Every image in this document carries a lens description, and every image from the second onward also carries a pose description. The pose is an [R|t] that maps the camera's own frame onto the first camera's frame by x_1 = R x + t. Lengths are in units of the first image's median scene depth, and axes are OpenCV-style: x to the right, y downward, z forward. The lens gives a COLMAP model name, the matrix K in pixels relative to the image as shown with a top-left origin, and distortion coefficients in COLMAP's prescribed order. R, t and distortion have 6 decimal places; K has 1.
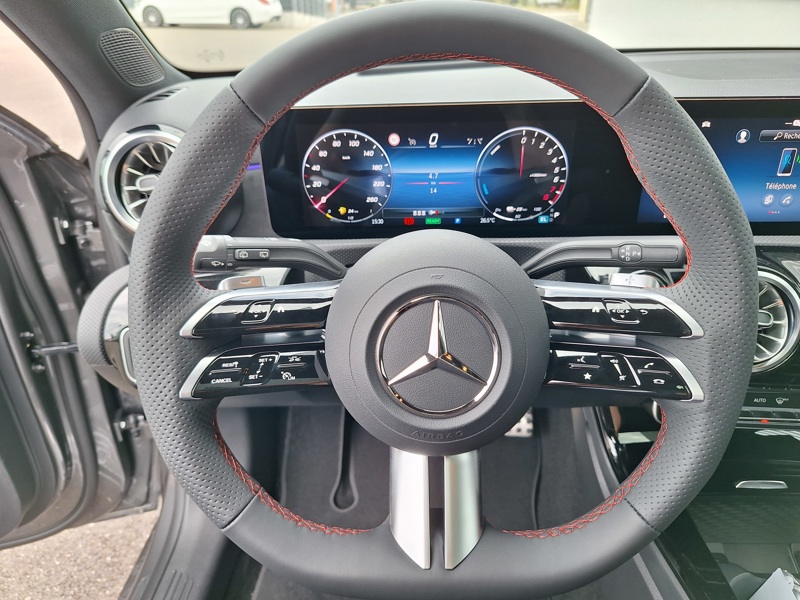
lens RADIAL K [[579.8, 0, 407.8], [0, 579.8, 300.6], [0, 0, 1]] dist [0.081952, -0.109245]
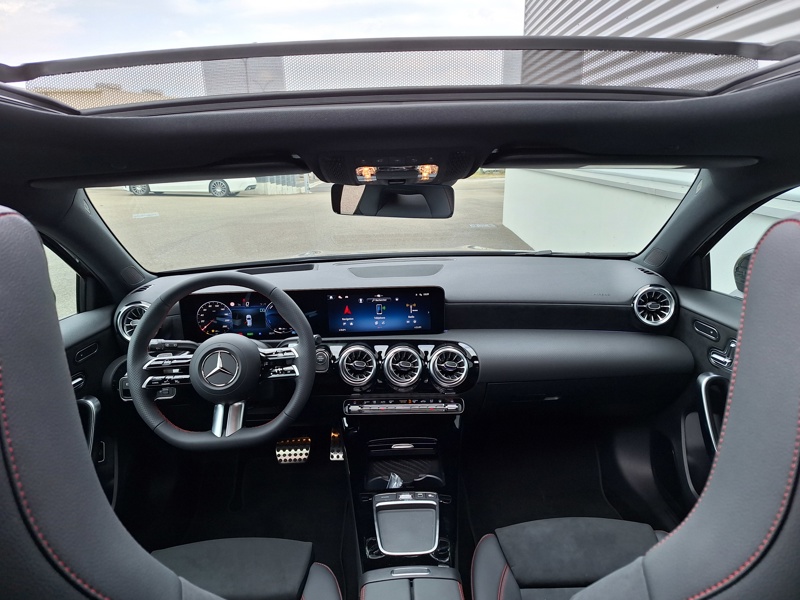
lens RADIAL K [[541.2, 0, 412.5], [0, 541.2, 296.3], [0, 0, 1]] dist [0.060767, -0.056012]
pose [[0.996722, -0.021119, 0.078103, 0.720731], [0.039570, 0.969246, -0.242892, 0.390494], [-0.070572, 0.245186, 0.966904, -1.761103]]
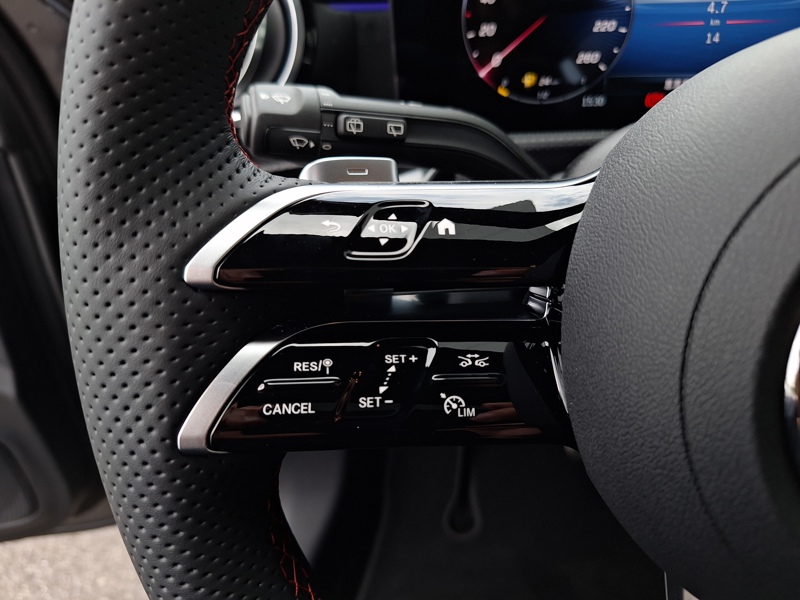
lens RADIAL K [[542.8, 0, 398.7], [0, 542.8, 291.9], [0, 0, 1]] dist [0.003563, -0.053770]
pose [[0.983789, 0.051918, -0.171650, -0.170809], [-0.047394, 0.998415, 0.030351, 0.043246], [0.172953, -0.021724, 0.984690, 0.593508]]
